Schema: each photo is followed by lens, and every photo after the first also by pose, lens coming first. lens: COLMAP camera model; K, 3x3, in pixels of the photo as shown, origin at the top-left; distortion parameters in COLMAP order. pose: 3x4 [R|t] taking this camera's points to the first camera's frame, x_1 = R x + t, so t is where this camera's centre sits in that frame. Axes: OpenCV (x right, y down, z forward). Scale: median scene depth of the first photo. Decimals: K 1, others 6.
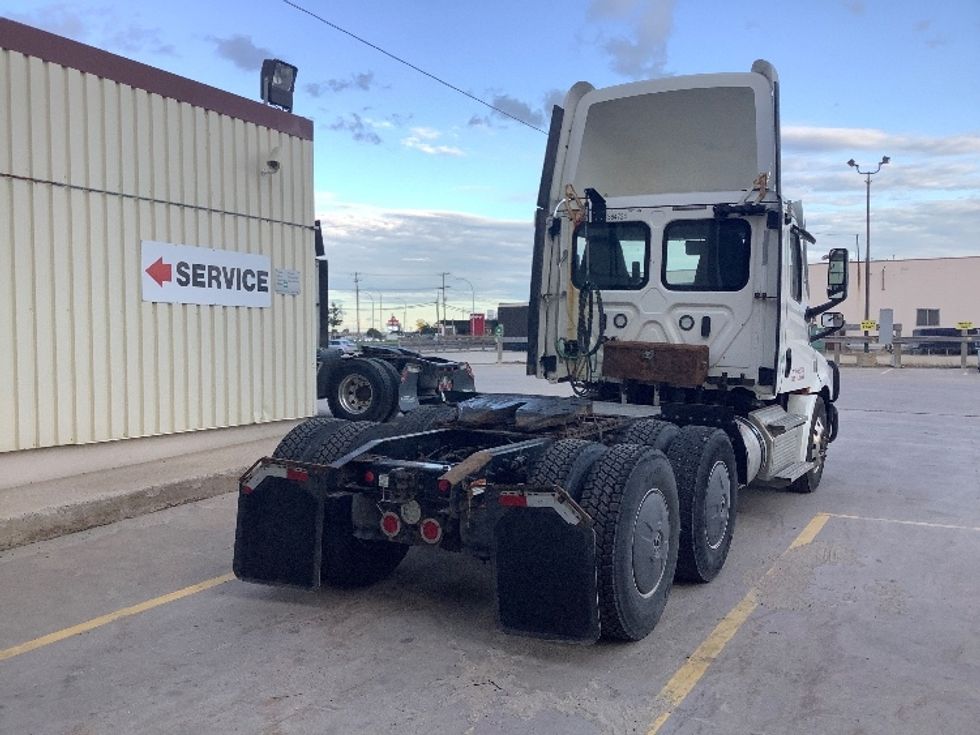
lens RADIAL K [[878.8, 0, 486.4], [0, 878.8, 363.5], [0, 0, 1]] dist [0.103119, -0.170612]
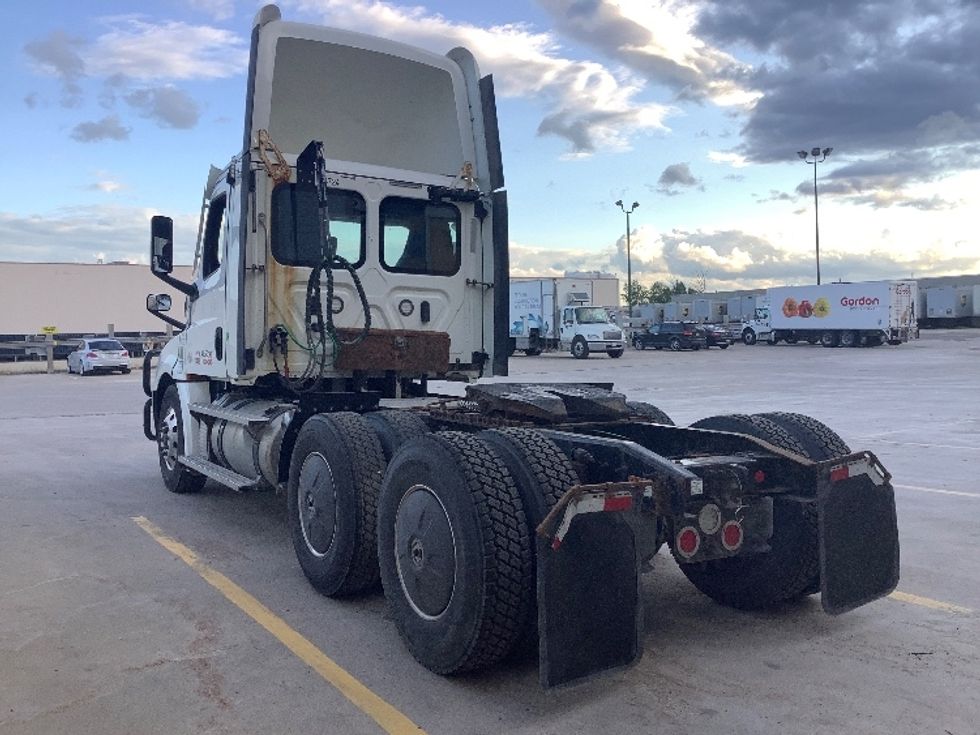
lens RADIAL K [[878.8, 0, 486.4], [0, 878.8, 363.5], [0, 0, 1]] dist [0.103119, -0.170612]
pose [[0.468825, -0.037545, 0.882493, -0.563068], [0.046682, 0.998753, 0.017692, 0.000280], [-0.882056, 0.032903, 0.469994, 0.495674]]
